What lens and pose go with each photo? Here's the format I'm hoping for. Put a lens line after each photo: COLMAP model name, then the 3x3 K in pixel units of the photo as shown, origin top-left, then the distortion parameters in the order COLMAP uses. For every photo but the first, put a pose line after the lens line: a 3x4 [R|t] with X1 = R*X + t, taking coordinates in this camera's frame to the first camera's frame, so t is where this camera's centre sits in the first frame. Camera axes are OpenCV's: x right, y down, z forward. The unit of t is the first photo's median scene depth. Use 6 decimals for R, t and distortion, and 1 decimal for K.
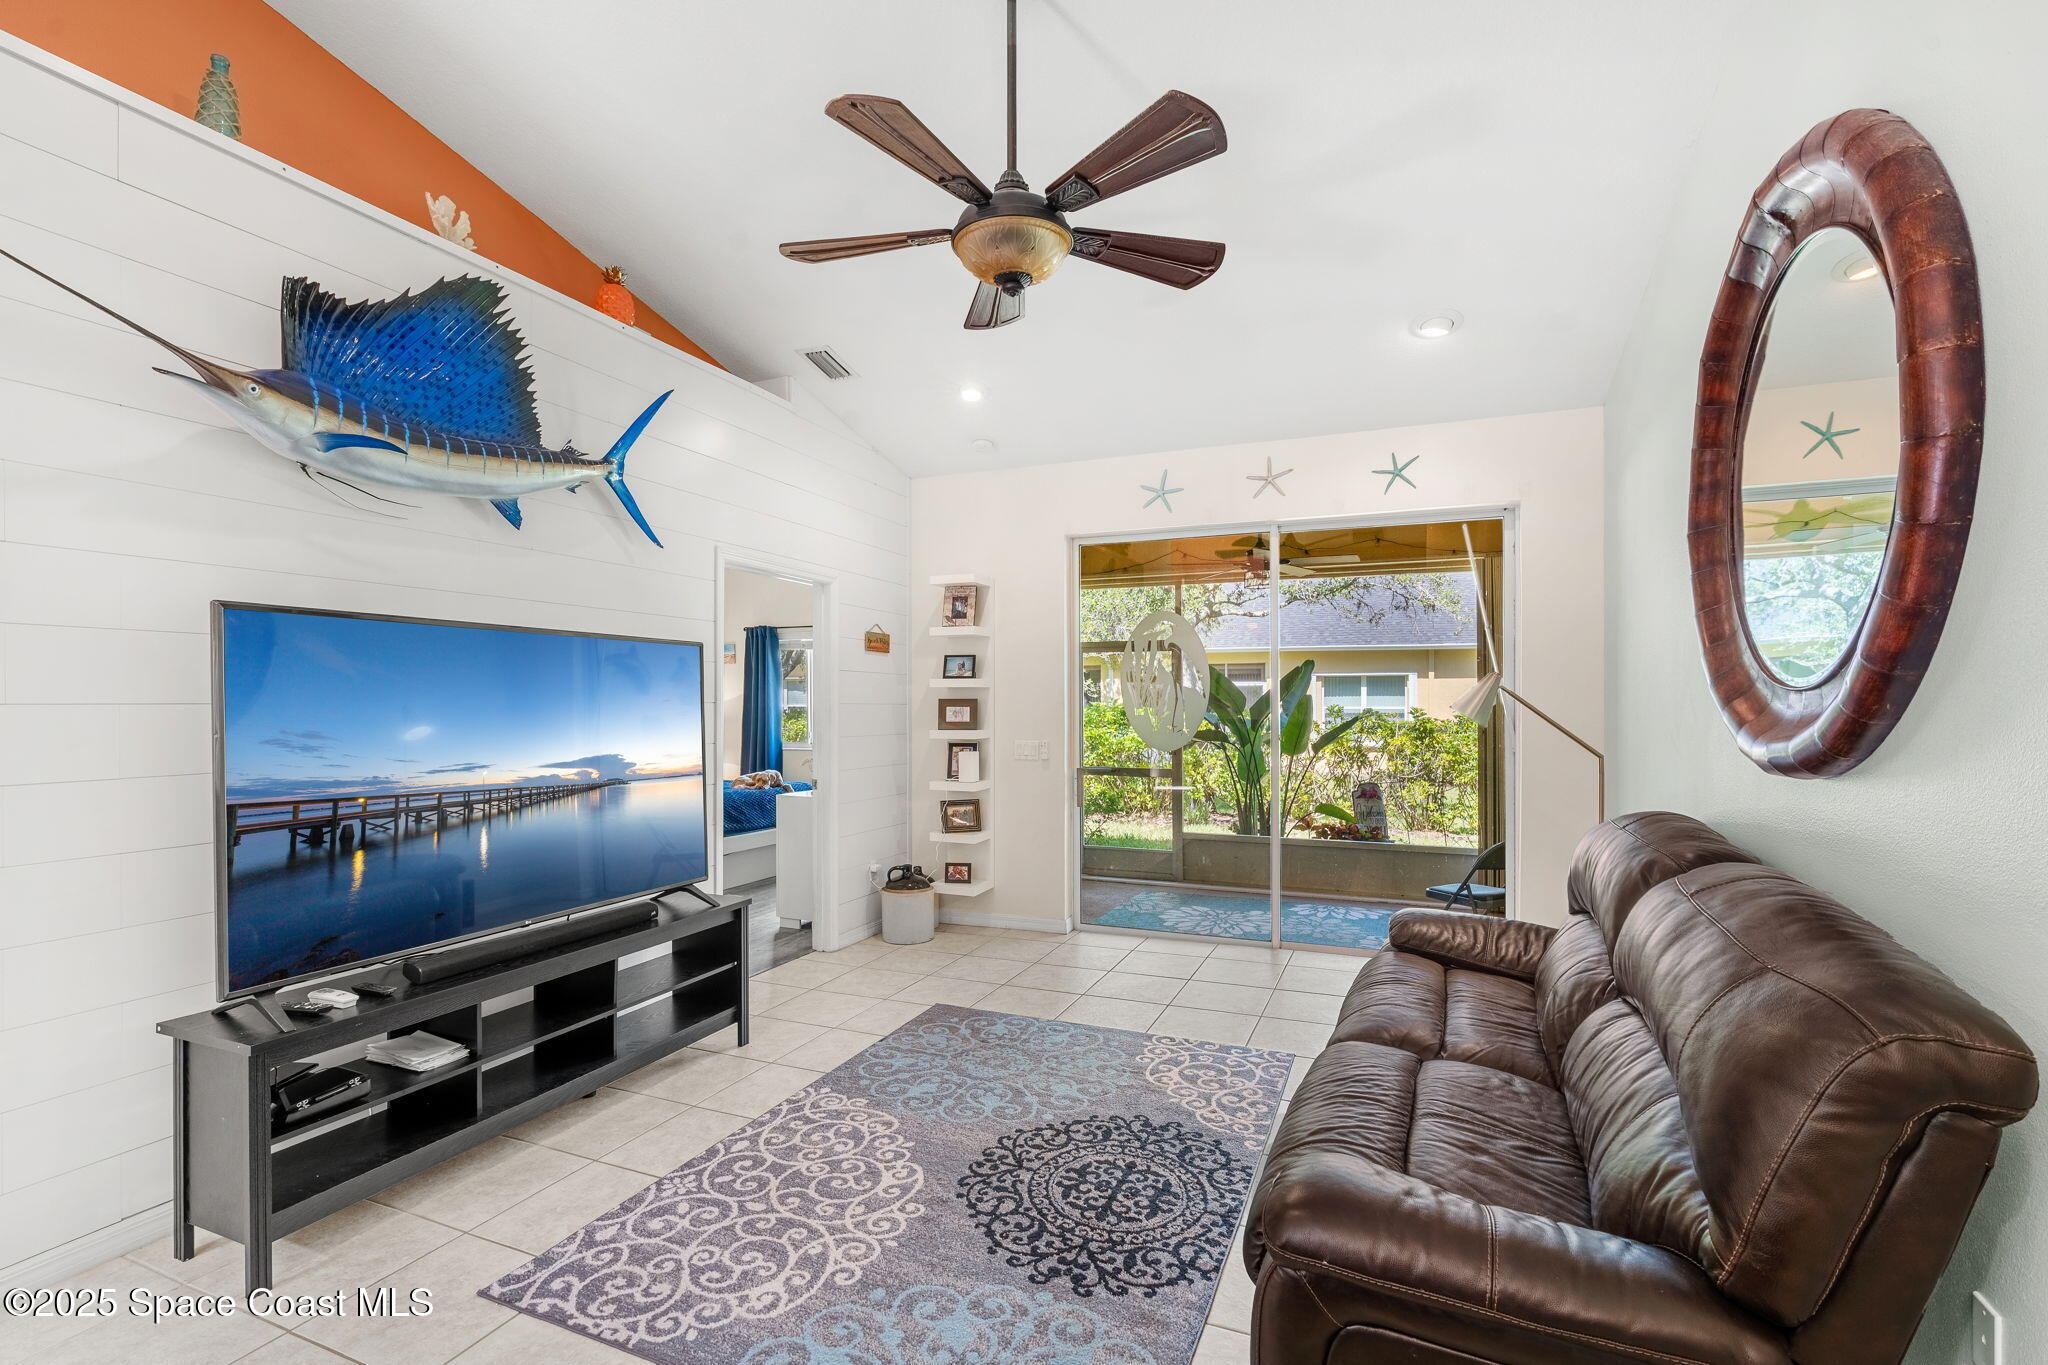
lens RADIAL K [[900.9, 0, 1064.4], [0, 900.9, 704.4], [0, 0, 1]] dist [-0.009590, -0.000078]
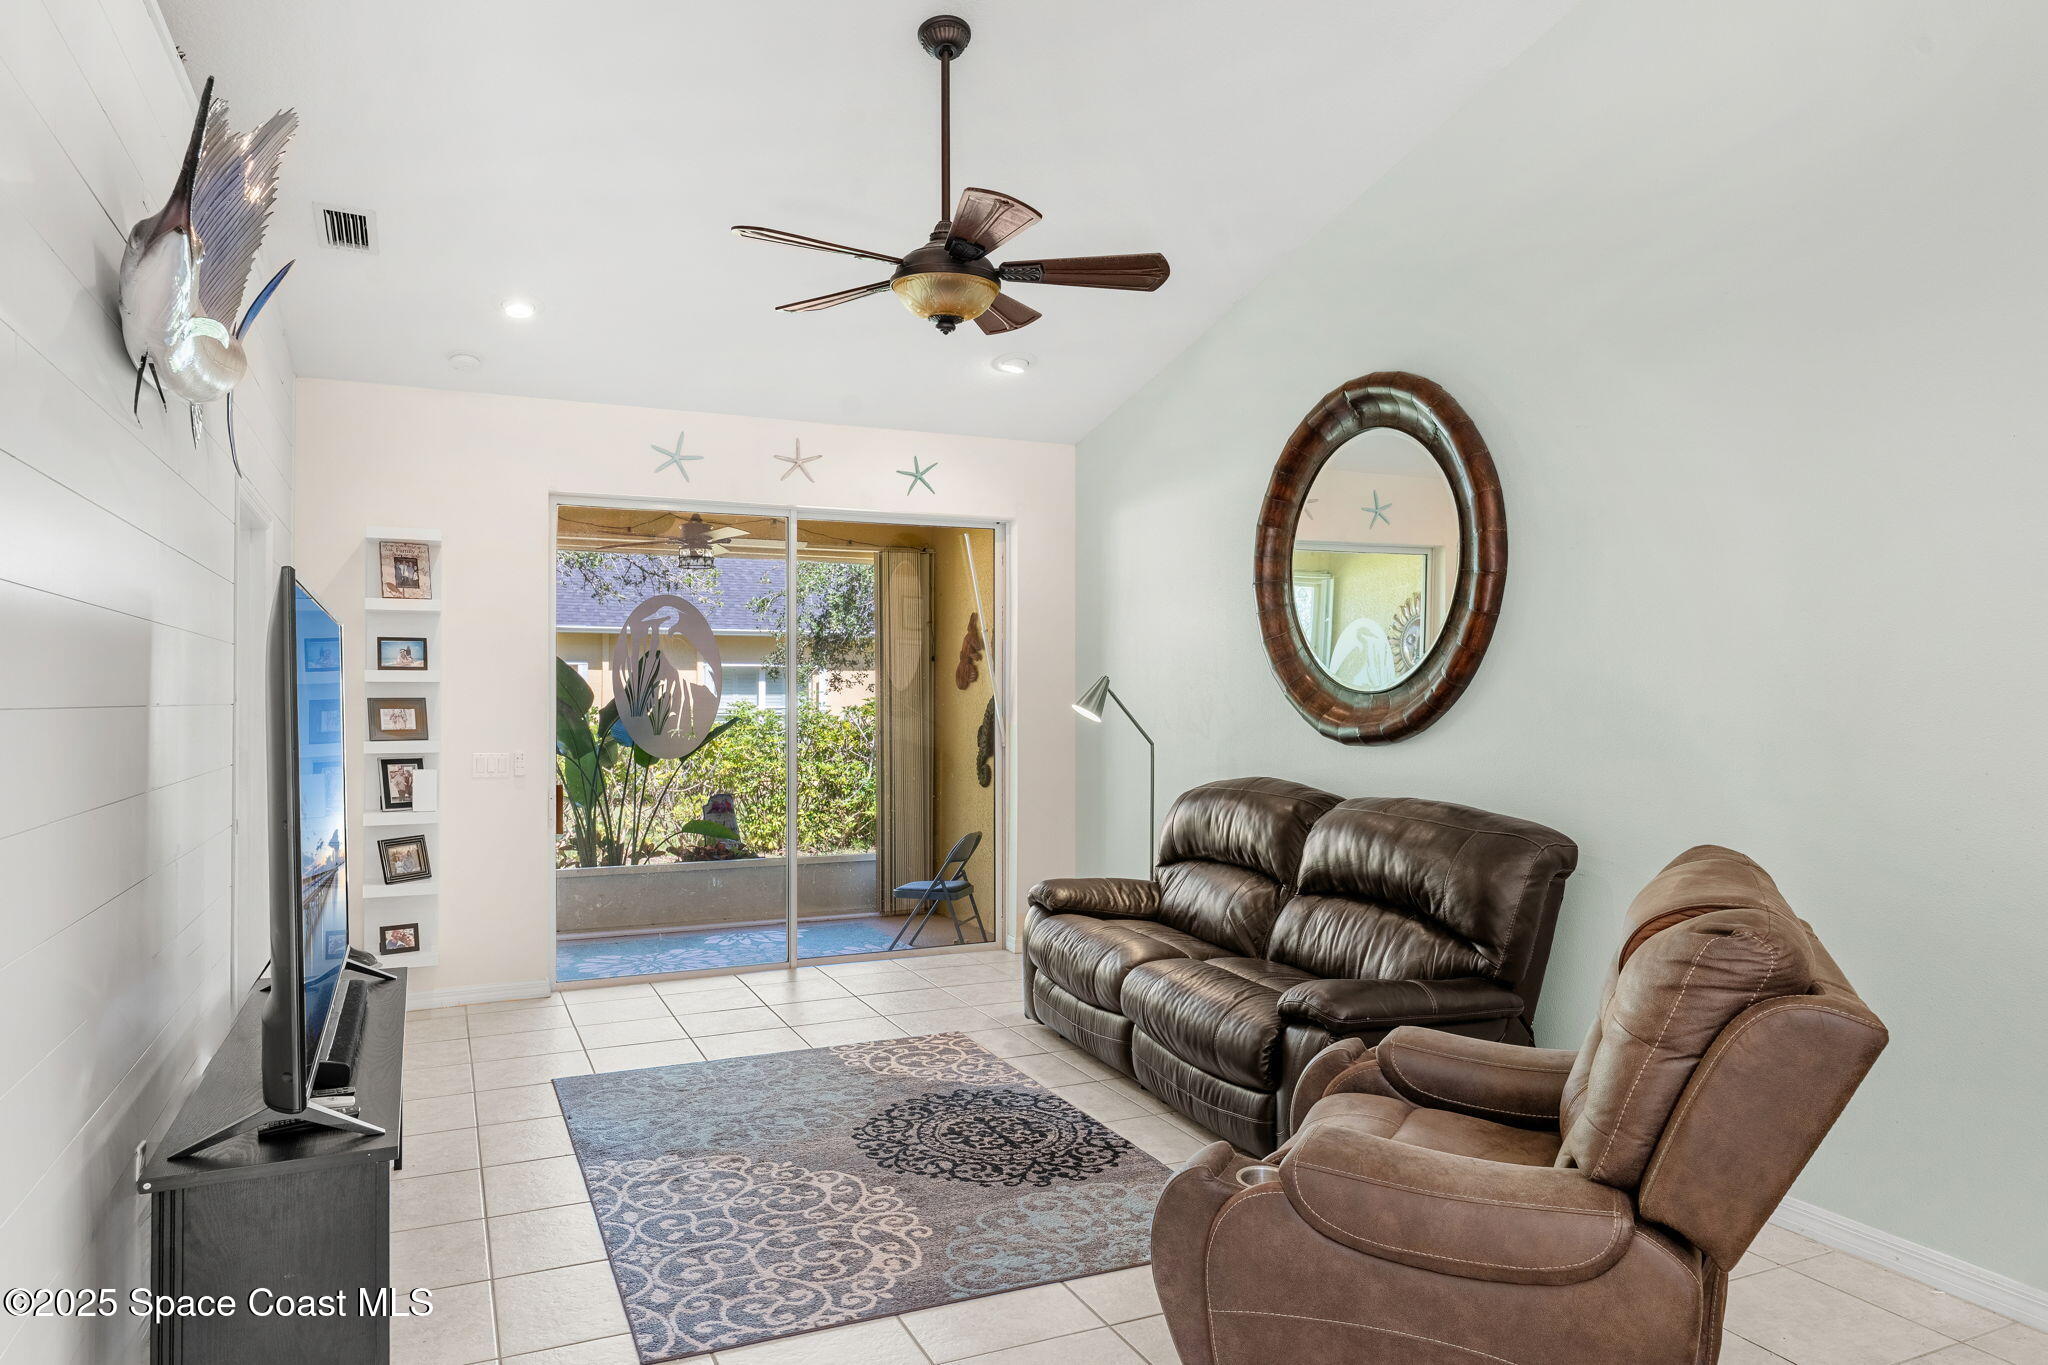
lens RADIAL K [[1283.3, 0, 996.9], [0, 1283.3, 679.2], [0, 0, 1]] dist [-0.000650, -0.000010]
pose [[0.695383, 0.008364, 0.718590, -0.959379], [0.003952, 0.999873, -0.015463, -0.006273], [-0.718628, 0.013592, 0.695262, -0.116217]]
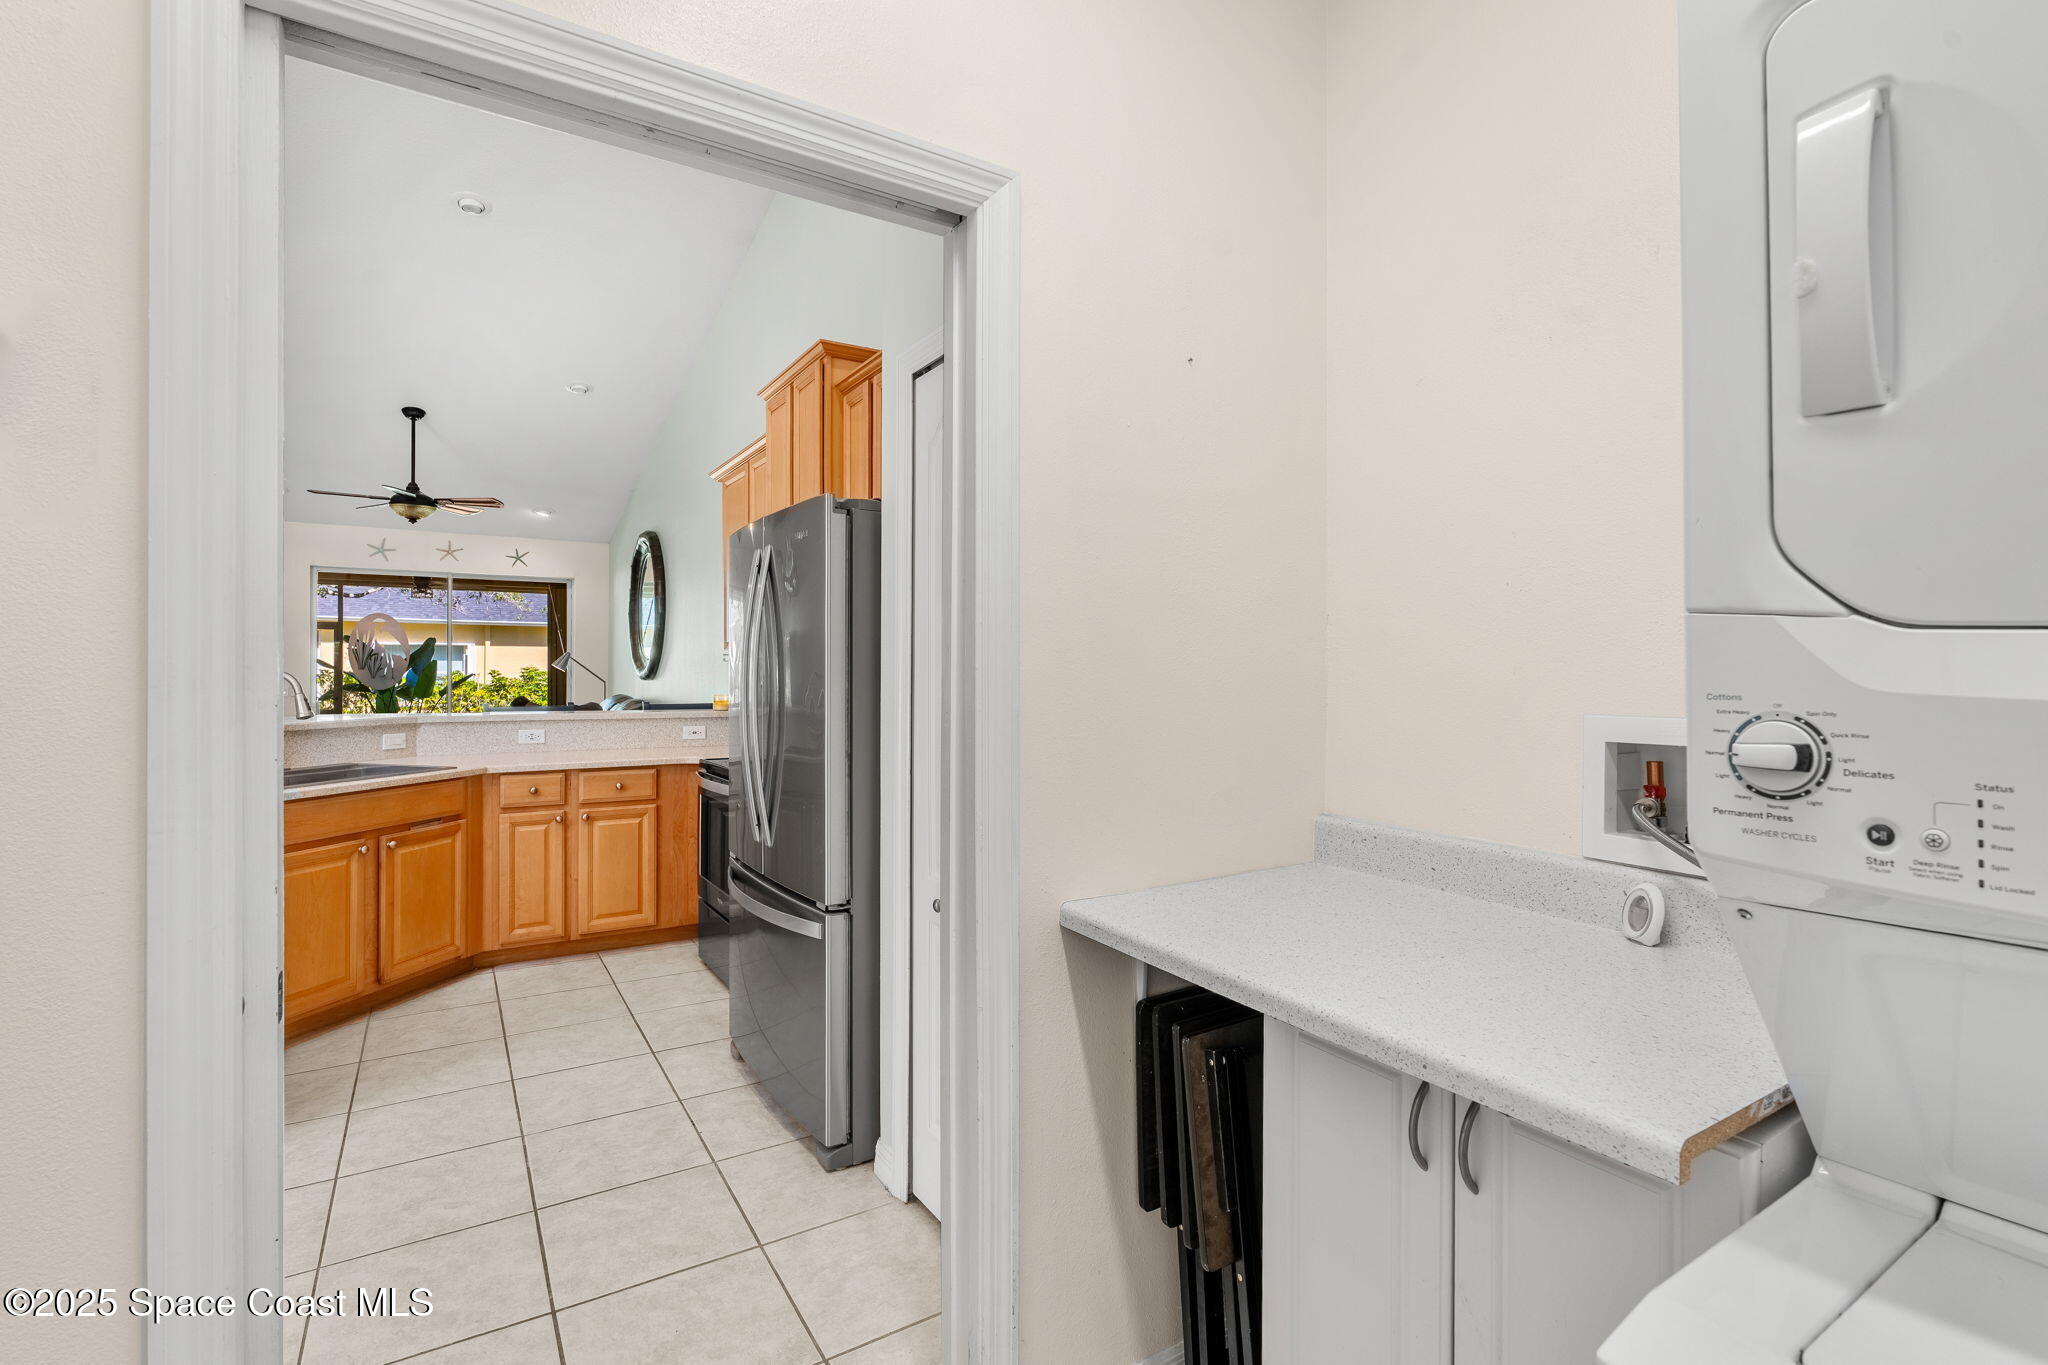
lens RADIAL K [[928.2, 0, 1036.2], [0, 928.2, 669.1], [0, 0, 1]] dist [-0.000816, -0.000287]
pose [[0.579533, 0.001346, 0.814948, -1.146892], [0.002307, 0.999992, -0.003292, 0.033413], [-0.814946, 0.003788, 0.579525, -2.067695]]
